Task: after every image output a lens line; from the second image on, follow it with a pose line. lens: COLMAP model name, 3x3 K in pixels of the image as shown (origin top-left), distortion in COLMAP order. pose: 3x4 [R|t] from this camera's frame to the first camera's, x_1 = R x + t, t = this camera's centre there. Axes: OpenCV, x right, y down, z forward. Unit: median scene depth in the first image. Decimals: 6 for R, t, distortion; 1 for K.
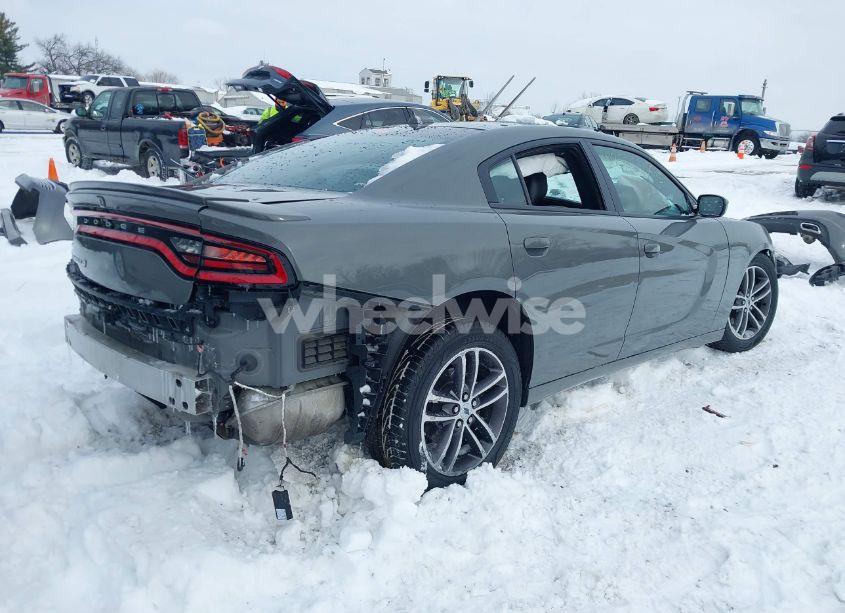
lens RADIAL K [[645.9, 0, 422.5], [0, 645.9, 306.5], [0, 0, 1]] dist [0.057782, -0.102543]
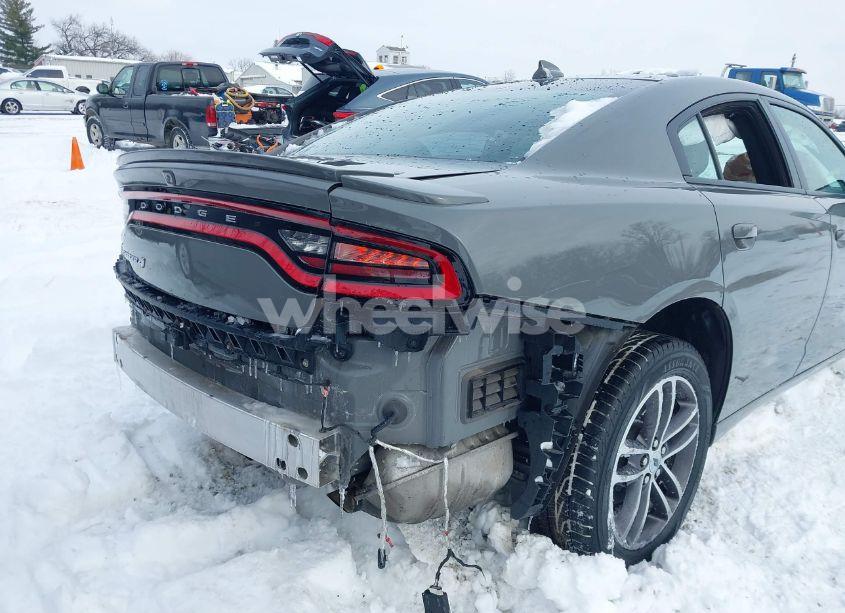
lens RADIAL K [[658.3, 0, 422.5], [0, 658.3, 306.5], [0, 0, 1]] dist [0.048003, -0.100205]
pose [[0.999564, -0.001844, -0.029471, -0.166709], [0.002588, 0.999678, 0.025230, -0.032764], [0.029415, -0.025295, 0.999247, 0.235470]]
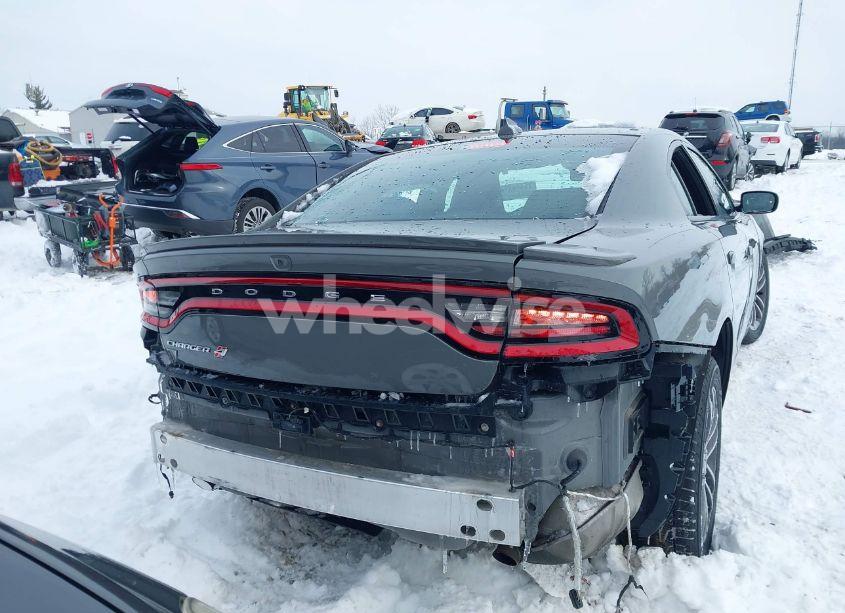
lens RADIAL K [[652.0, 0, 422.5], [0, 652.0, 306.5], [0, 0, 1]] dist [0.047199, -0.076371]
pose [[0.959157, -0.119555, 0.256368, -0.462328], [0.125296, 0.992101, -0.006117, -0.078953], [-0.253611, 0.037989, 0.966560, 0.243799]]
